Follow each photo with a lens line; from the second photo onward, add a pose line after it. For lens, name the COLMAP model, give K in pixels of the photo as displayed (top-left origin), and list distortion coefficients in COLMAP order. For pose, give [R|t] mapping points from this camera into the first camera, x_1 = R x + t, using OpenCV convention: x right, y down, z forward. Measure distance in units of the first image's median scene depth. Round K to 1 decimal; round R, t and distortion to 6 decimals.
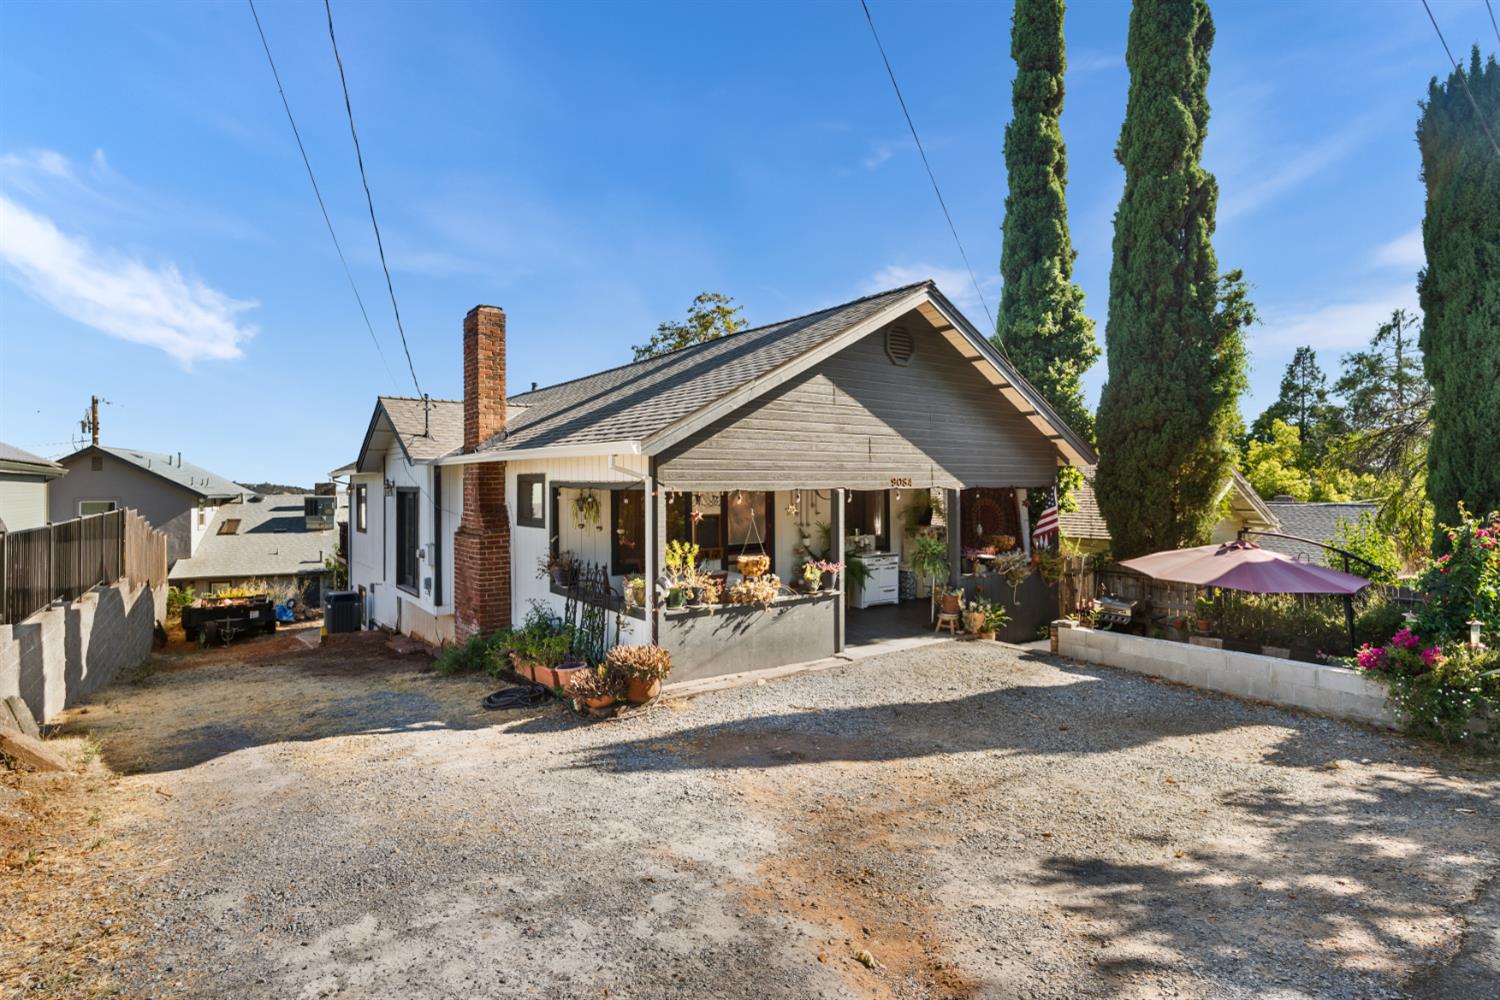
lens RADIAL K [[795.3, 0, 710.8], [0, 795.3, 463.0], [0, 0, 1]] dist [-0.008152, 0.002510]
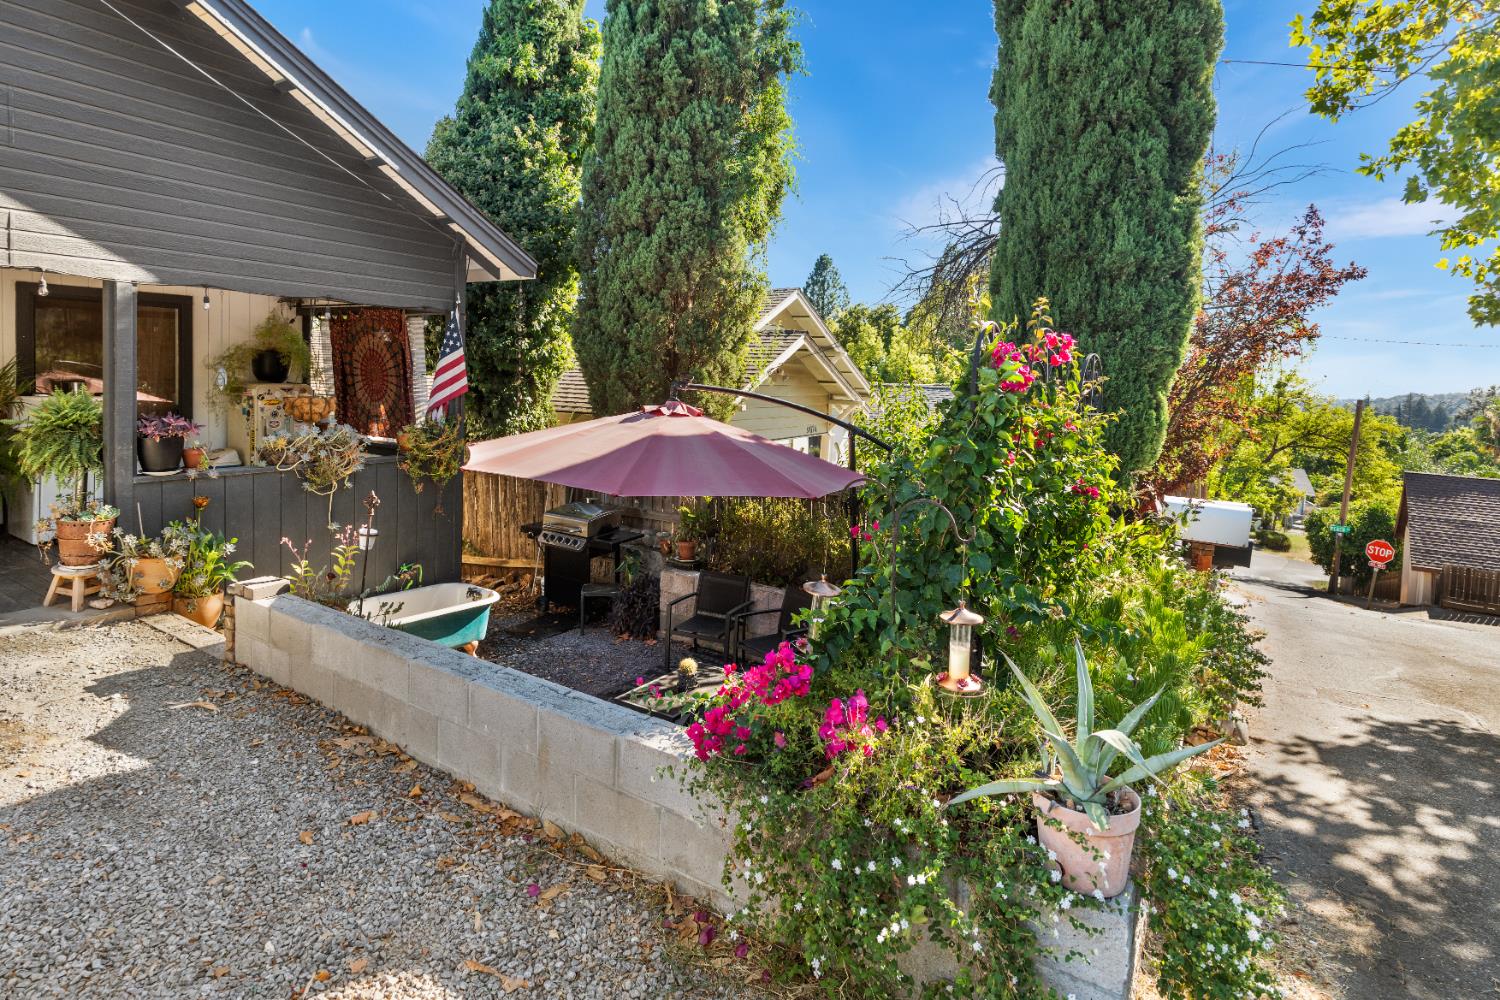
lens RADIAL K [[795.3, 0, 752.8], [0, 795.3, 405.9], [0, 0, 1]] dist [-0.008152, 0.002510]
pose [[0.929050, 0.016749, 0.369574, 0.478834], [-0.040176, 0.997634, 0.055786, 0.063326], [-0.367765, -0.066676, 0.927525, 0.459847]]
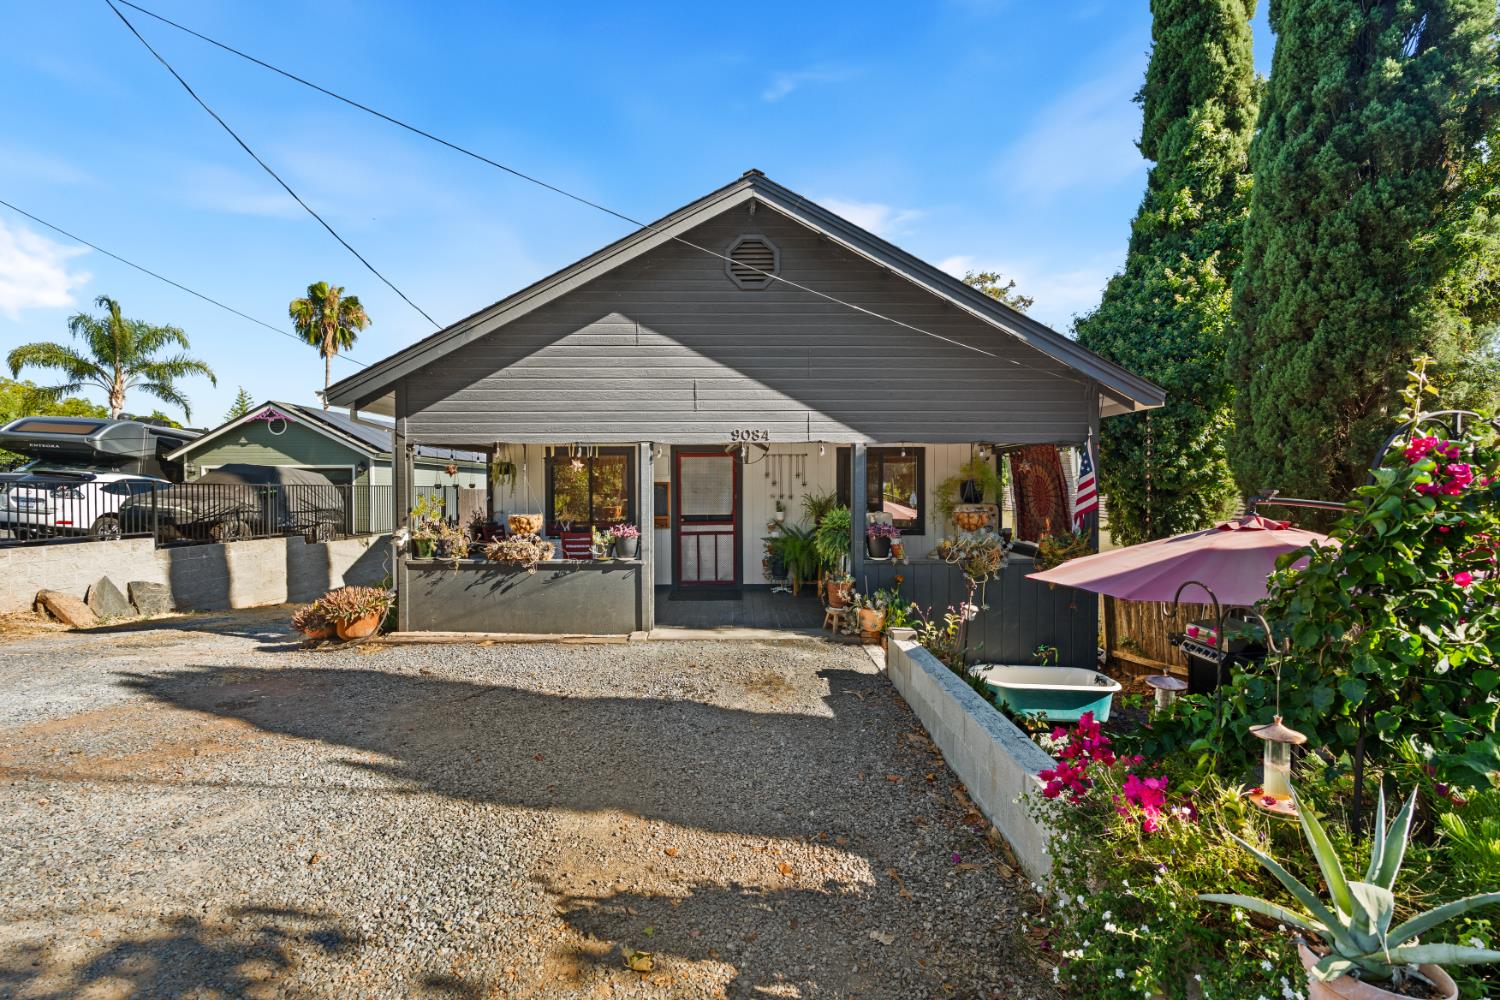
lens RADIAL K [[669.4, 0, 730.2], [0, 669.4, 496.8], [0, 0, 1]] dist [-0.005851, -0.000095]
pose [[0.806196, 0.009306, -0.591576, 0.593406], [0.010357, 0.999501, 0.029838, 0.062828], [0.591558, -0.030182, 0.805697, 0.417841]]
